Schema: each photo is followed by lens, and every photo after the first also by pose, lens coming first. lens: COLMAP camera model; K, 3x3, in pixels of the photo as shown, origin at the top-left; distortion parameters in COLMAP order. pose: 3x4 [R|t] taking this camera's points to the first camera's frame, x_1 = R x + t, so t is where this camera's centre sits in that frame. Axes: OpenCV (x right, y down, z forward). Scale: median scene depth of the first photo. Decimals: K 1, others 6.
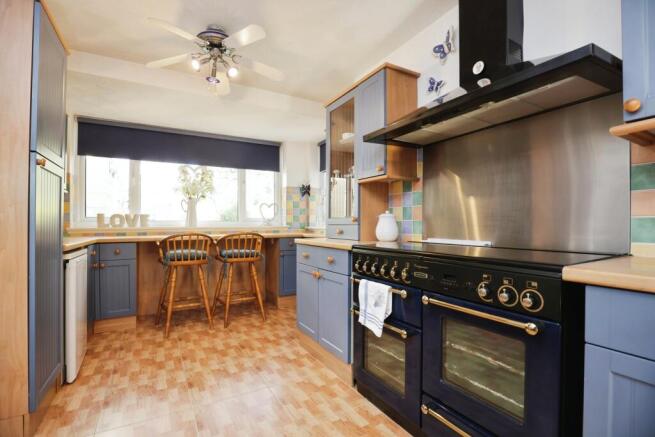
lens RADIAL K [[310.7, 0, 327.0], [0, 310.7, 224.0], [0, 0, 1]] dist [0.000811, 0.000015]
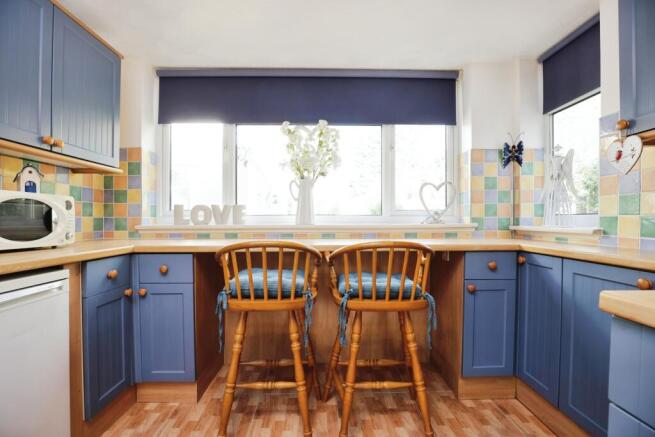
lens RADIAL K [[331.1, 0, 330.0], [0, 331.1, 213.4], [0, 0, 1]] dist [-0.000261, -0.000033]
pose [[0.881755, -0.010182, -0.471597, -0.096136], [-0.001618, 0.999696, -0.024609, 0.002547], [0.471704, 0.022462, 0.881471, 0.486245]]
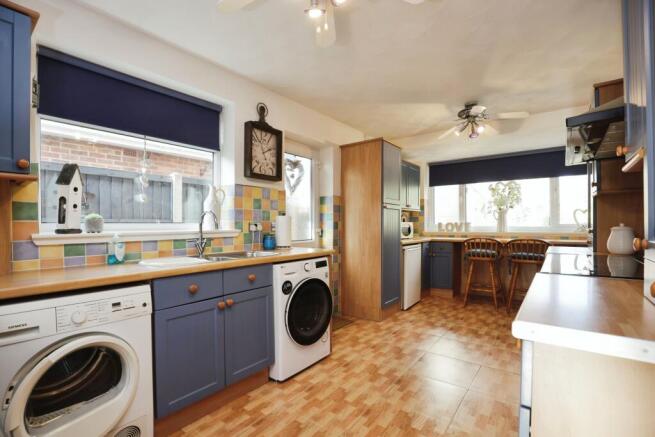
lens RADIAL K [[310.7, 0, 327.0], [0, 310.7, 224.0], [0, 0, 1]] dist [0.000811, 0.000015]
pose [[0.412191, -0.001761, -0.911096, 0.433087], [0.005364, 0.999985, 0.000494, -0.028269], [0.911082, -0.005091, 0.412194, -0.156841]]
